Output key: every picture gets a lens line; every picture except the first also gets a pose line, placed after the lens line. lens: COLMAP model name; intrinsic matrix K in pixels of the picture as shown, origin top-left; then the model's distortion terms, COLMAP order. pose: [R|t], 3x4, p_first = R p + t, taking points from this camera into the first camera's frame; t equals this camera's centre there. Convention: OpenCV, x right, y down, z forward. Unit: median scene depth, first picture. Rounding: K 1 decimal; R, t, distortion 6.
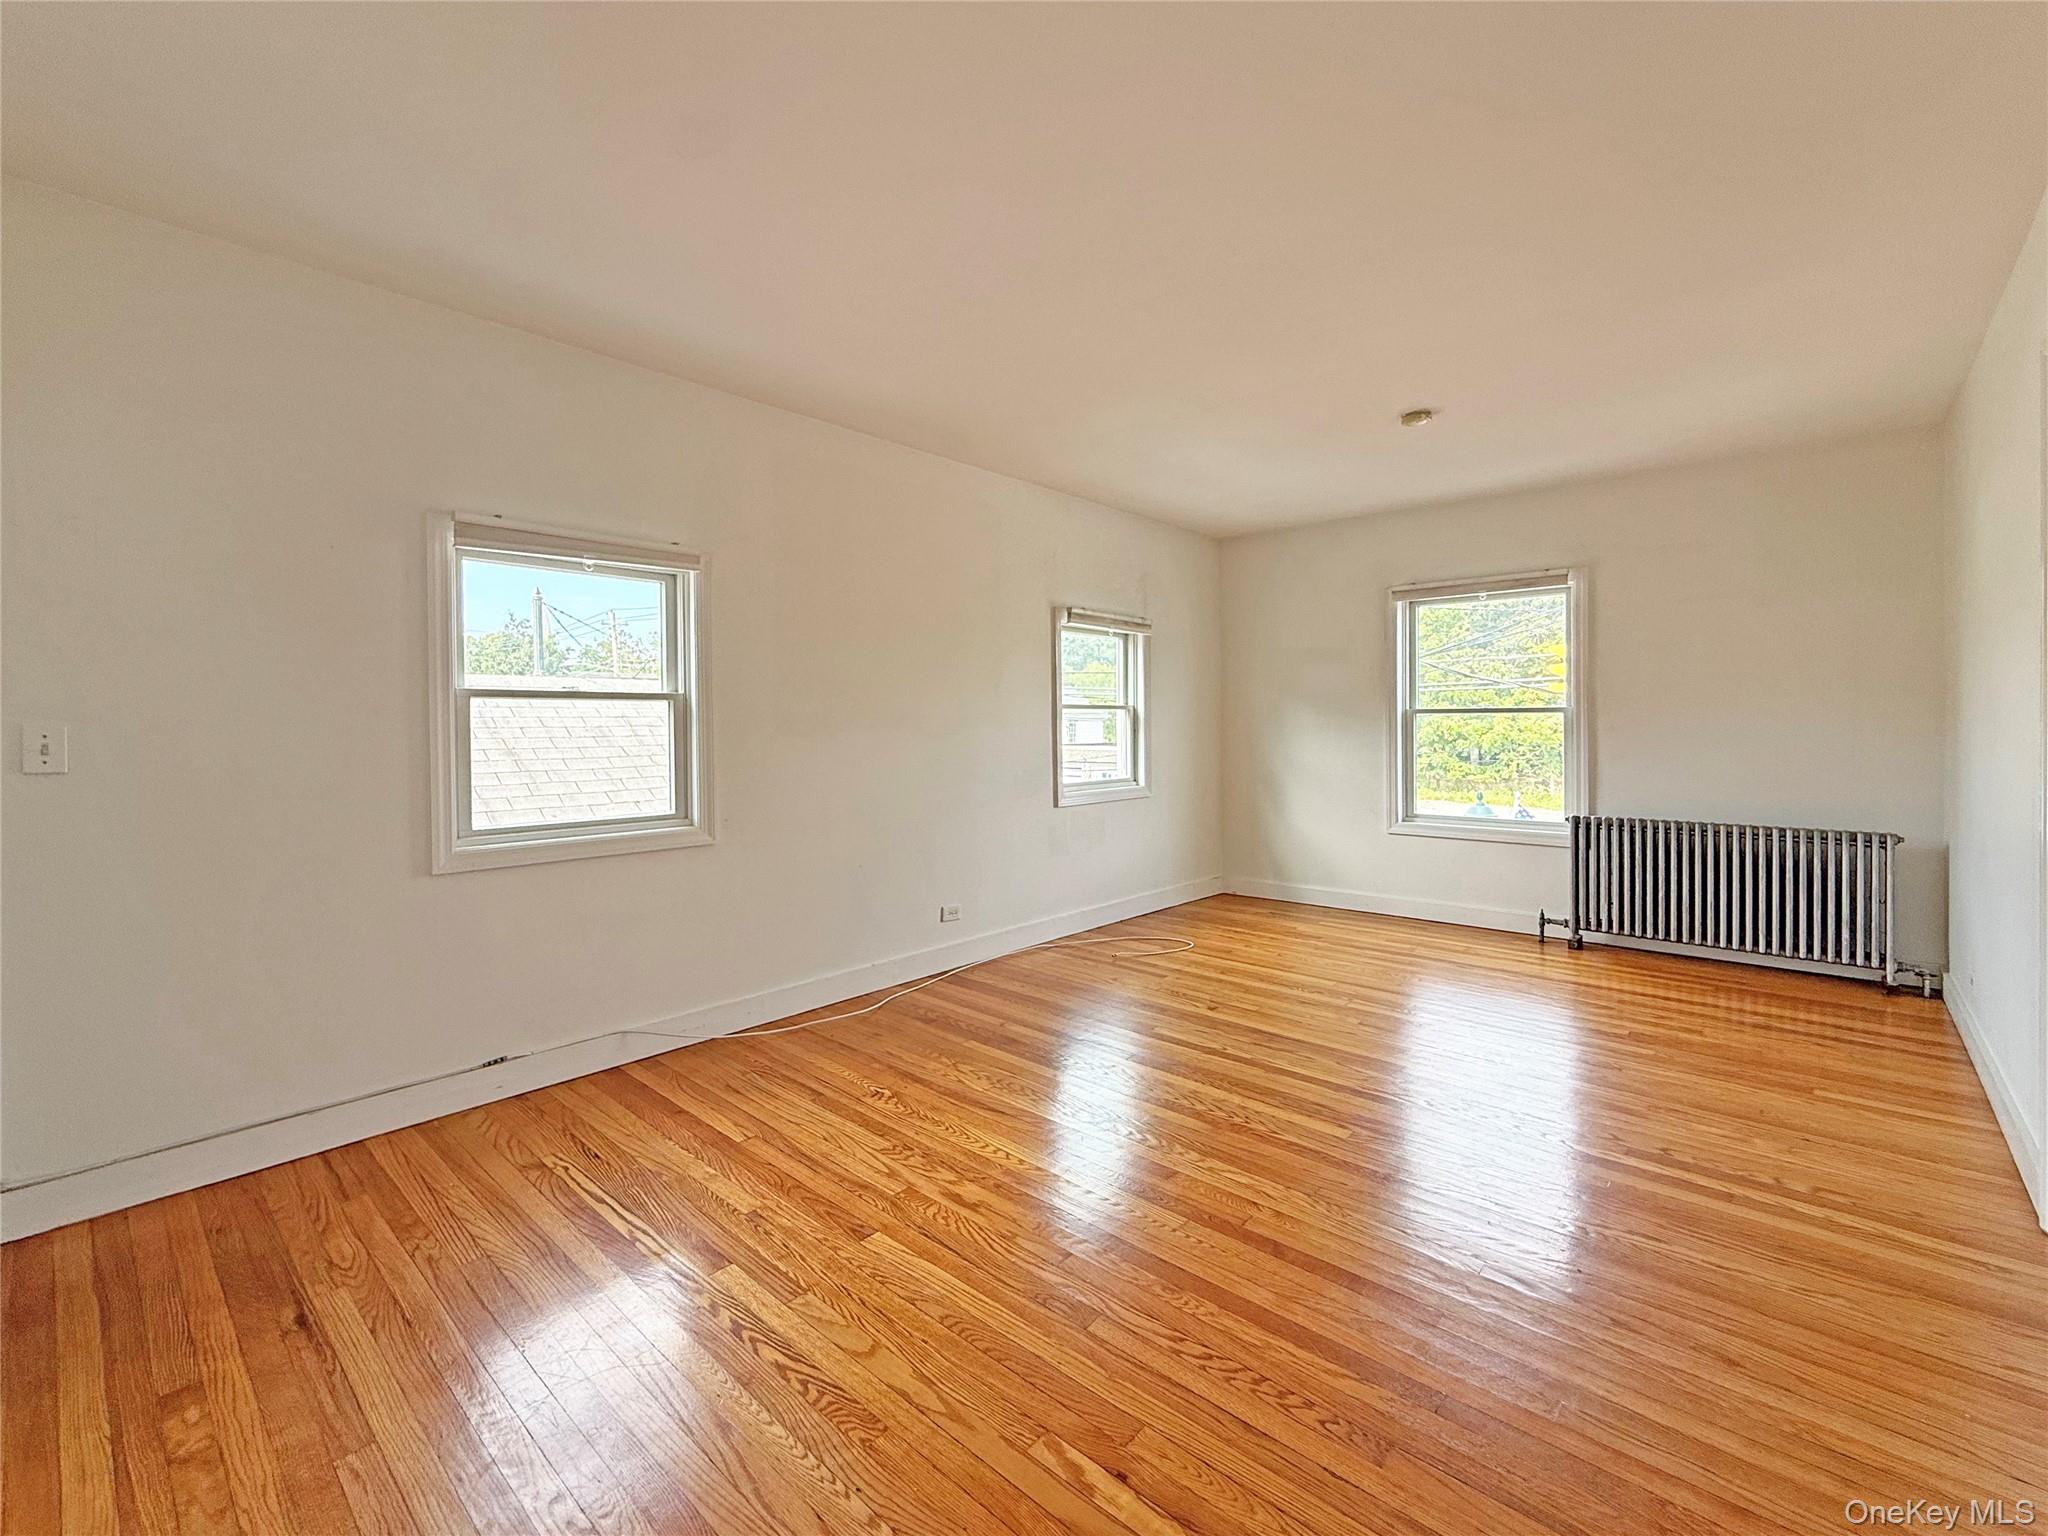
lens RADIAL K [[866.3, 0, 997.3], [0, 866.3, 737.7], [0, 0, 1]] dist [-0.000728, -0.000335]
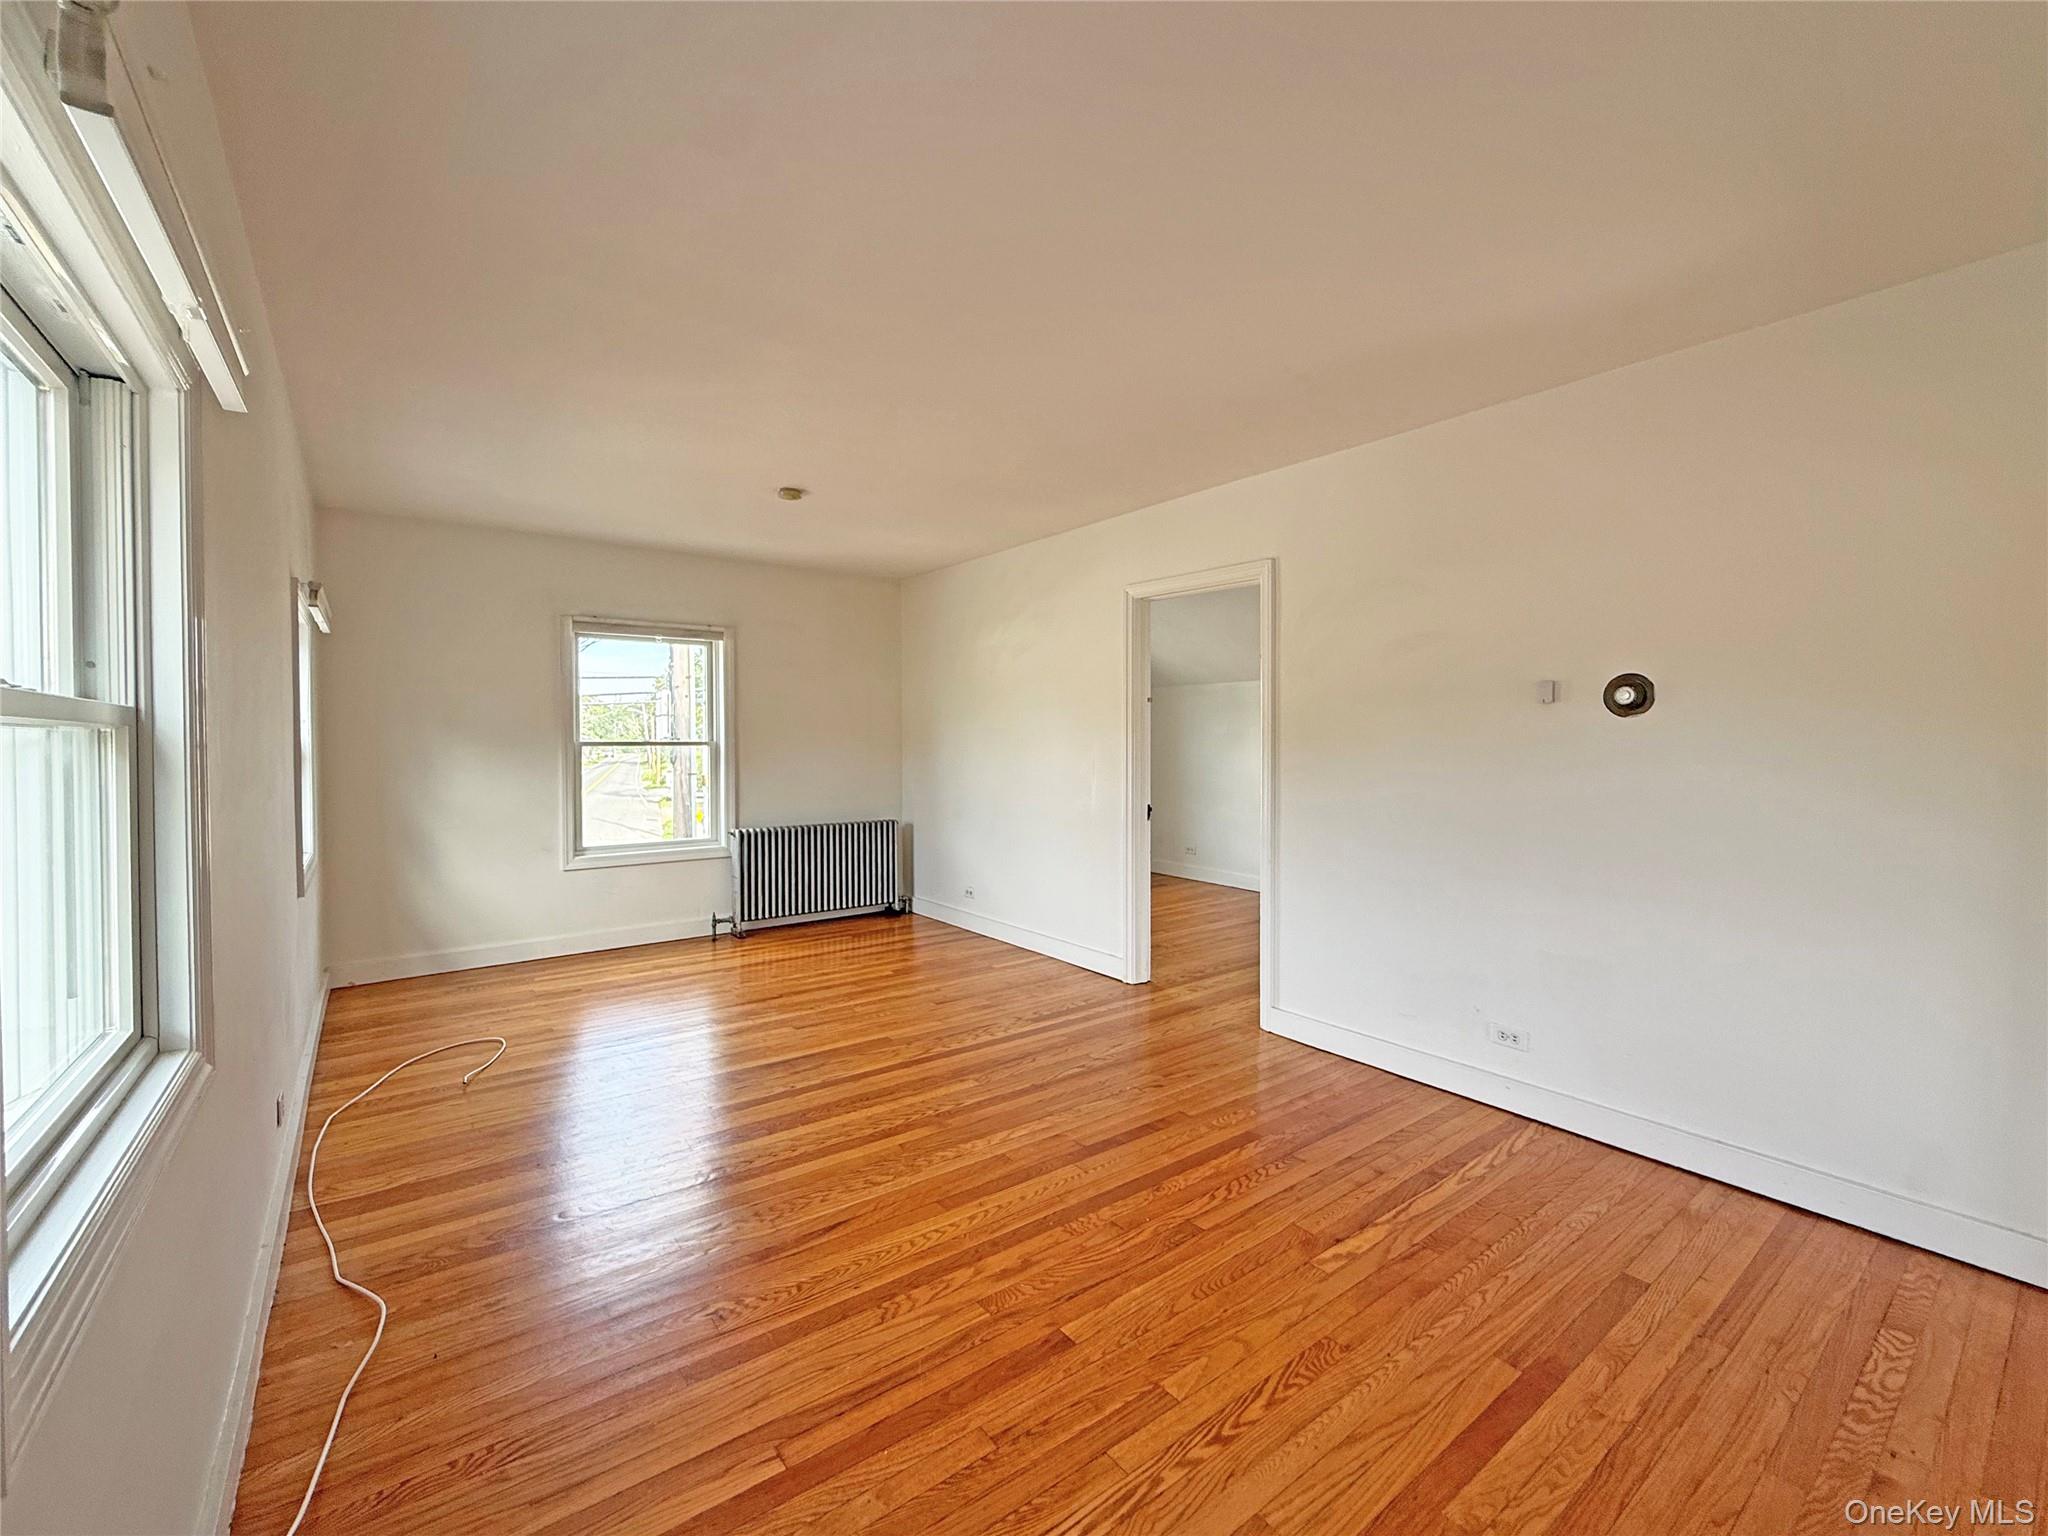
lens RADIAL K [[850.4, 0, 1016.0], [0, 850.4, 756.1], [0, 0, 1]] dist [-0.001866, -0.000202]
pose [[0.187521, -0.009664, 0.982213, -0.656699], [0.015982, 0.999849, 0.006786, -0.026594], [-0.982131, 0.014425, 0.187647, 0.558774]]
